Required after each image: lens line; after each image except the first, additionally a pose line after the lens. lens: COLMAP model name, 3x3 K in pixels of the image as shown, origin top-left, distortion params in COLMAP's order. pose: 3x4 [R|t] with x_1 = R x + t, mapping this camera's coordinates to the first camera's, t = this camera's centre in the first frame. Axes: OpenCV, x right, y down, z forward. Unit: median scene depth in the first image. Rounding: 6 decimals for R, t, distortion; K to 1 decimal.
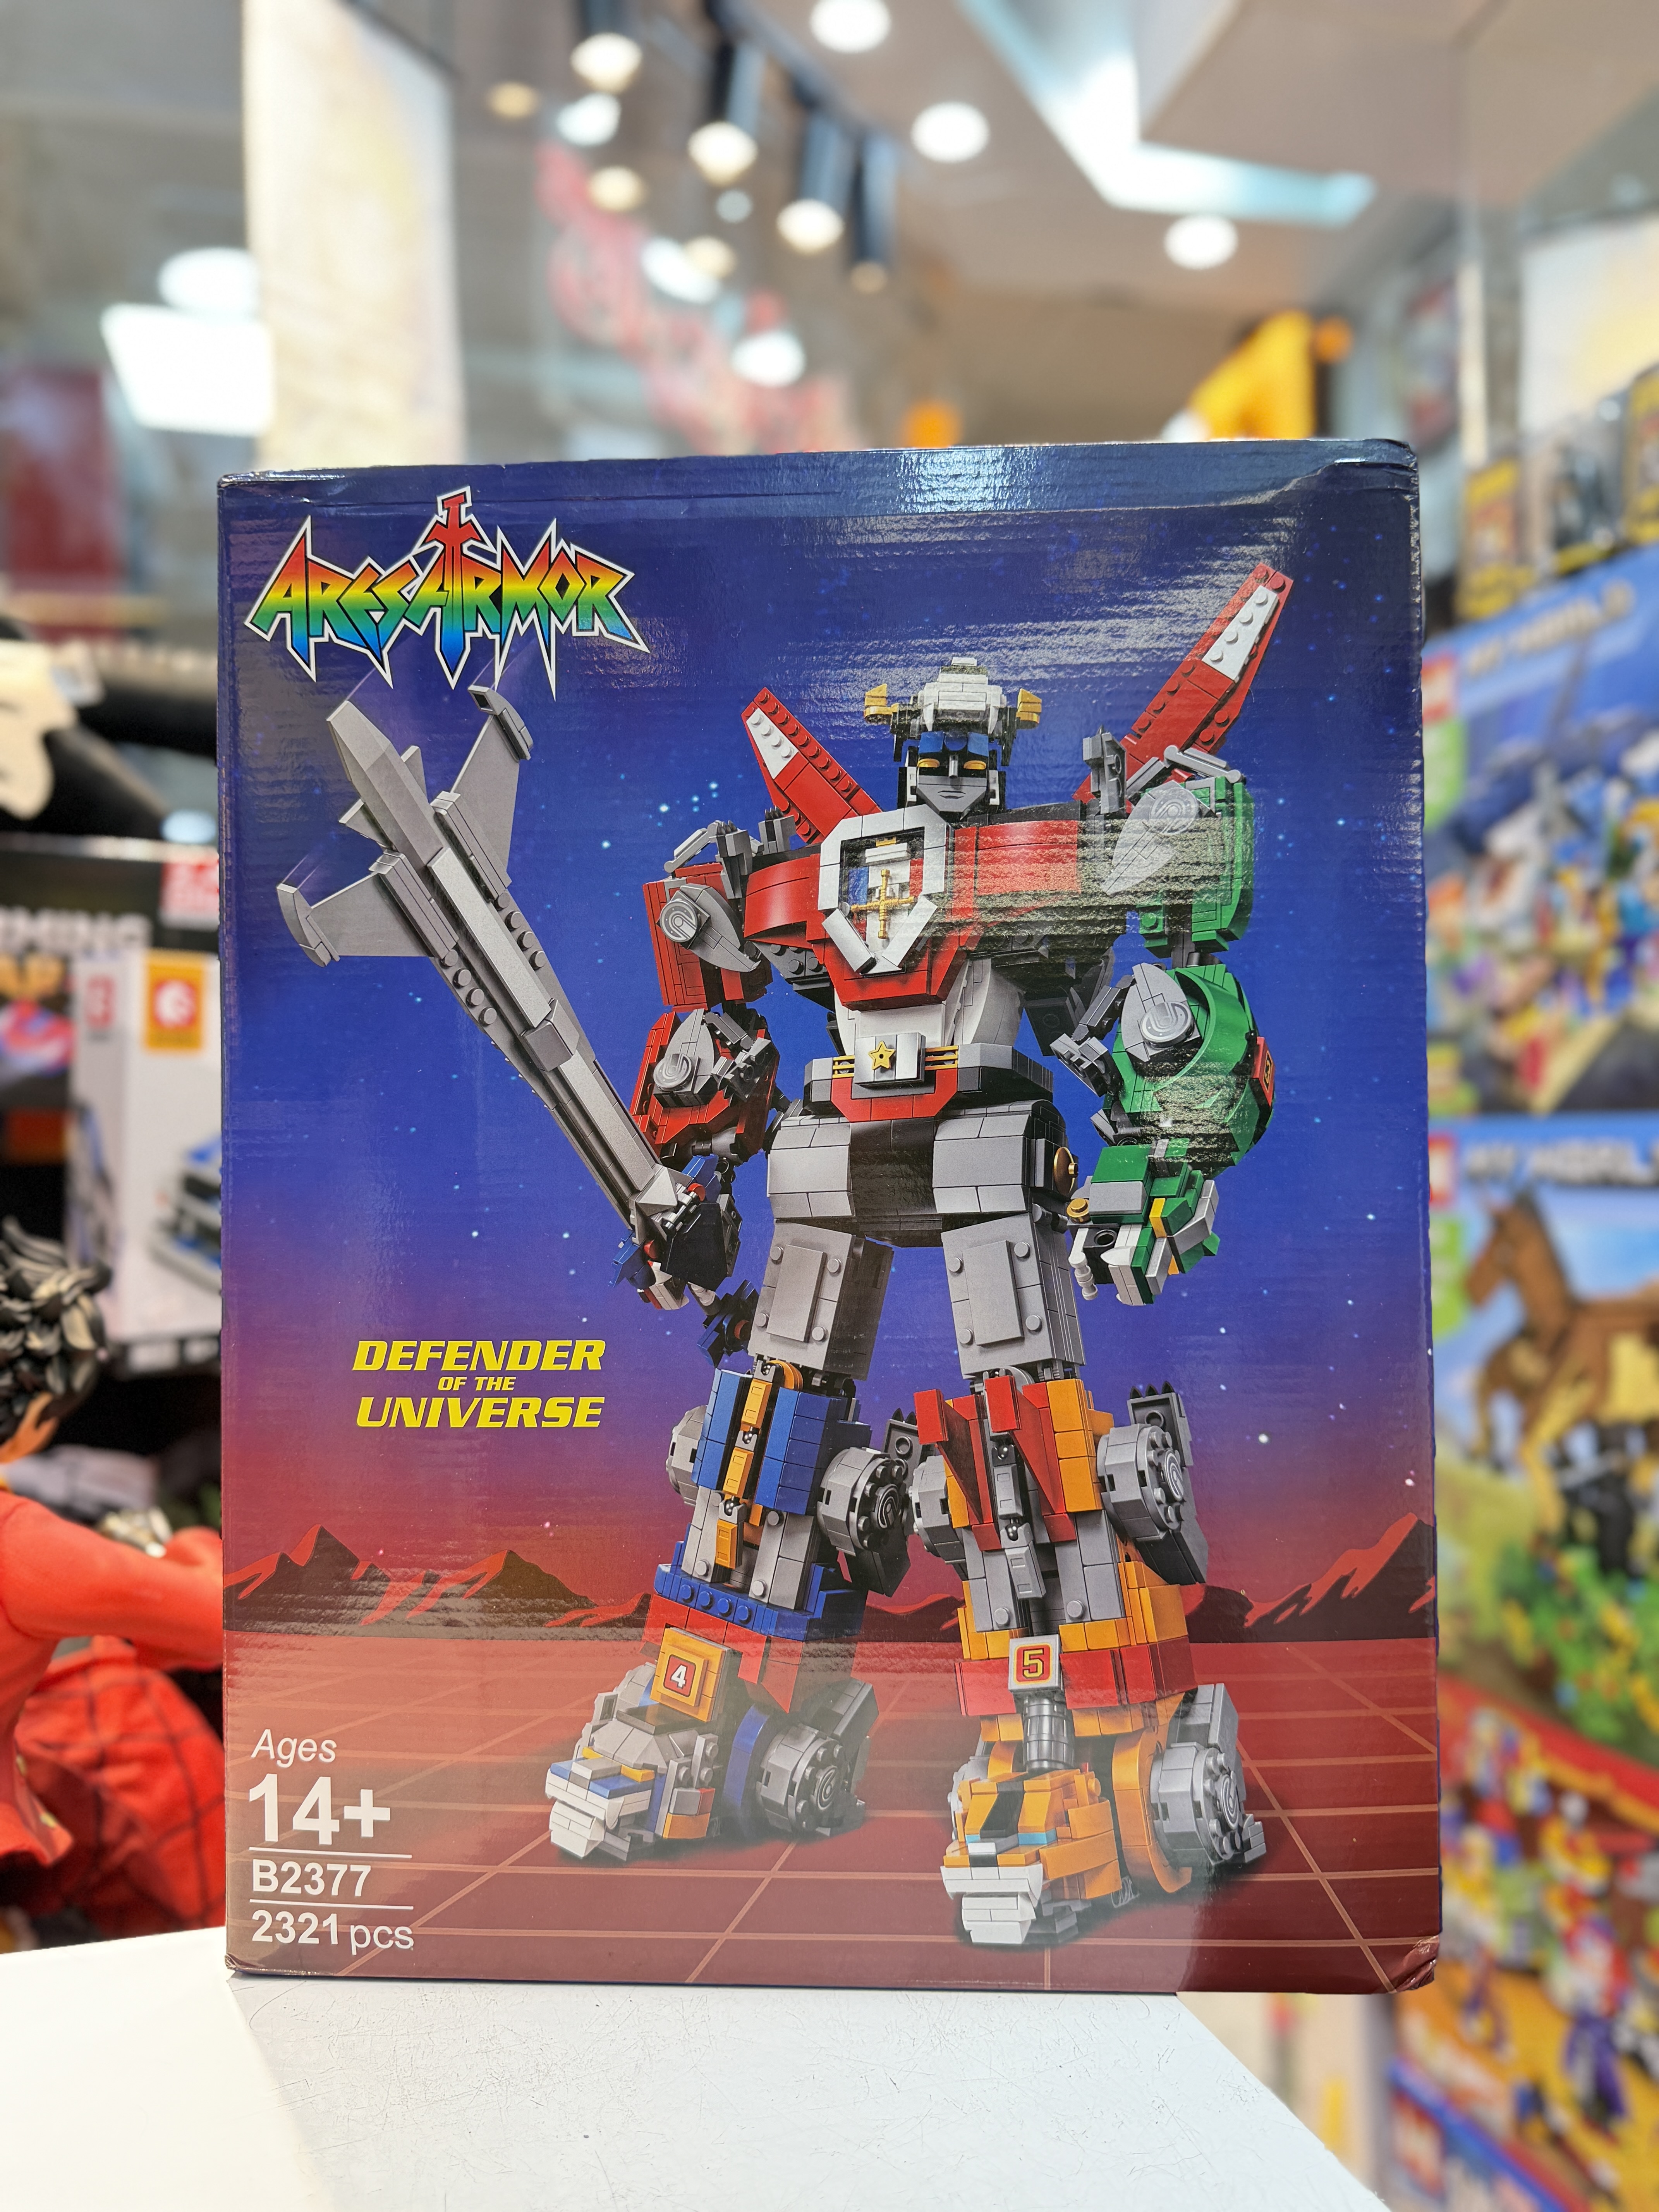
lens RADIAL K [[1692.8, 0, 829.5], [0, 1692.8, 1106.0], [0, 0, 1]] dist [0.002643, -0.000262]
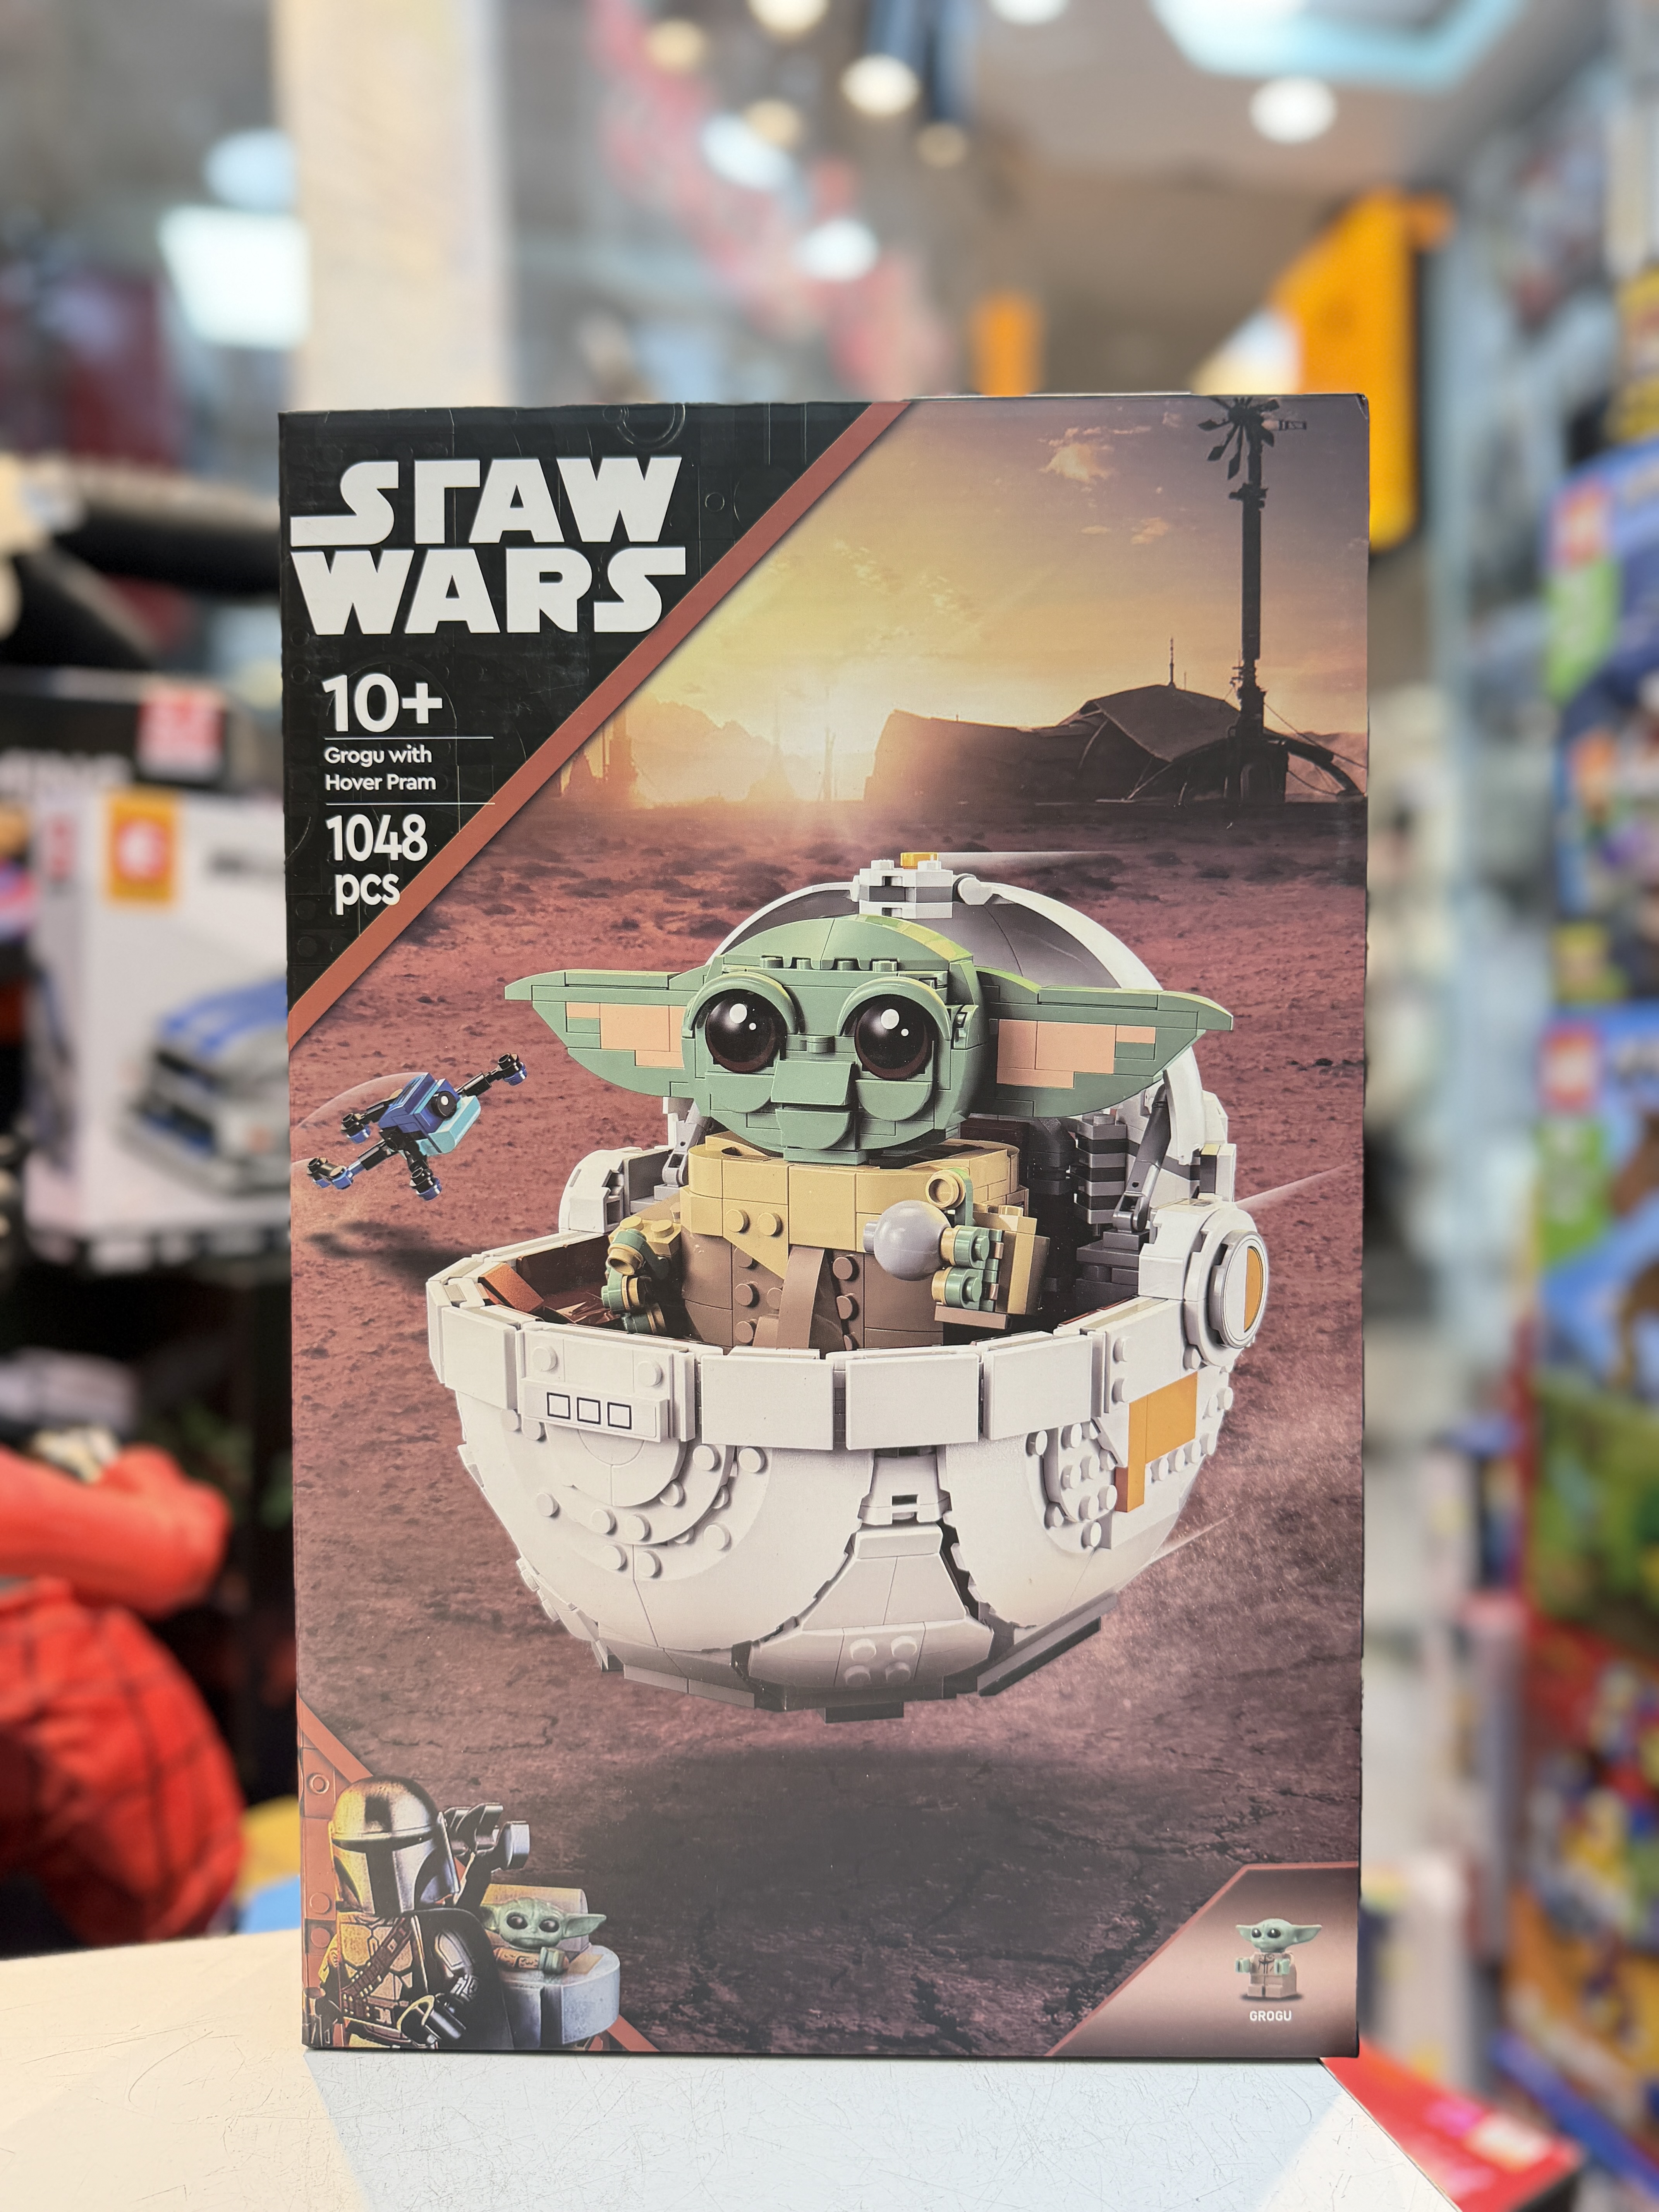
lens RADIAL K [[1635.5, 0, 829.5], [0, 1635.5, 1106.0], [0, 0, 1]] dist [-0.005356, 0.003551]
pose [[0.999167, 0.006414, -0.040312, 0.001154], [-0.004890, 0.999274, 0.037794, 0.032611], [0.040525, -0.037565, 0.998472, 0.147378]]
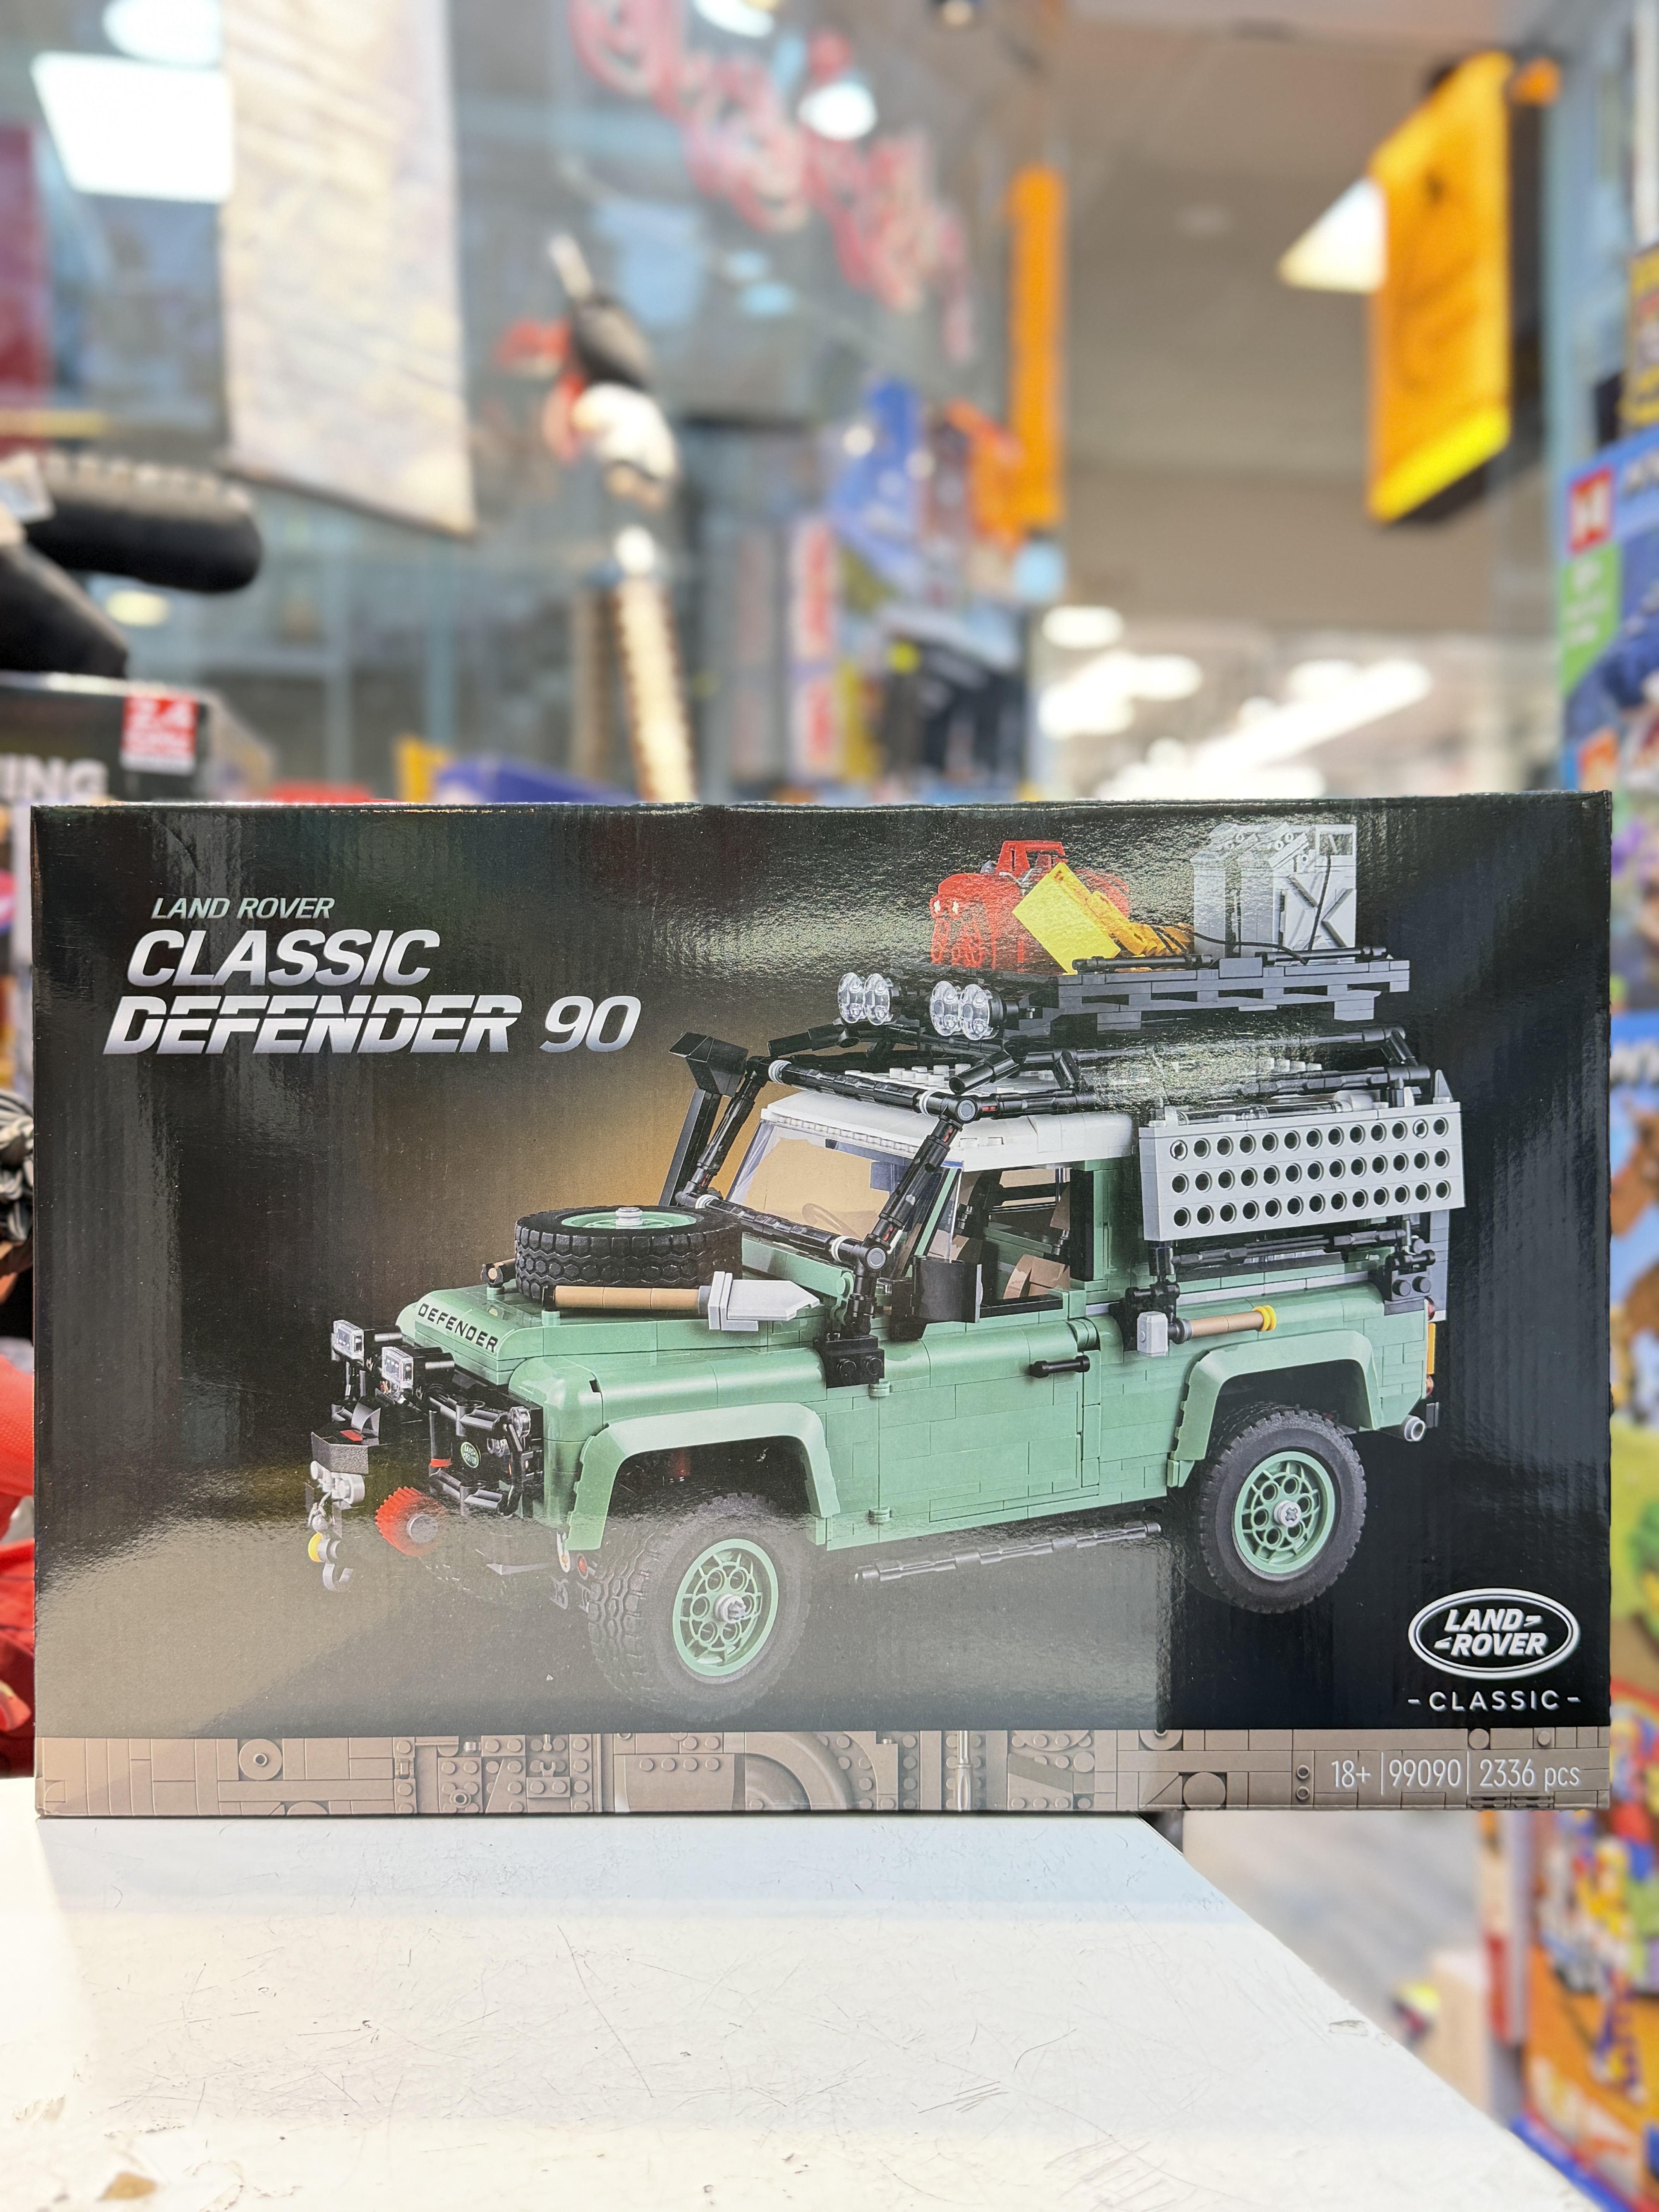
lens RADIAL K [[2144.2, 0, 835.8], [0, 2144.2, 1099.5], [0, 0, 1]] dist [0.025456, 0.021391]
pose [[0.999041, 0.012752, -0.041893, 0.034483], [-0.012010, 0.999767, 0.017912, 0.041662], [0.042112, -0.017392, 0.998962, -0.125309]]
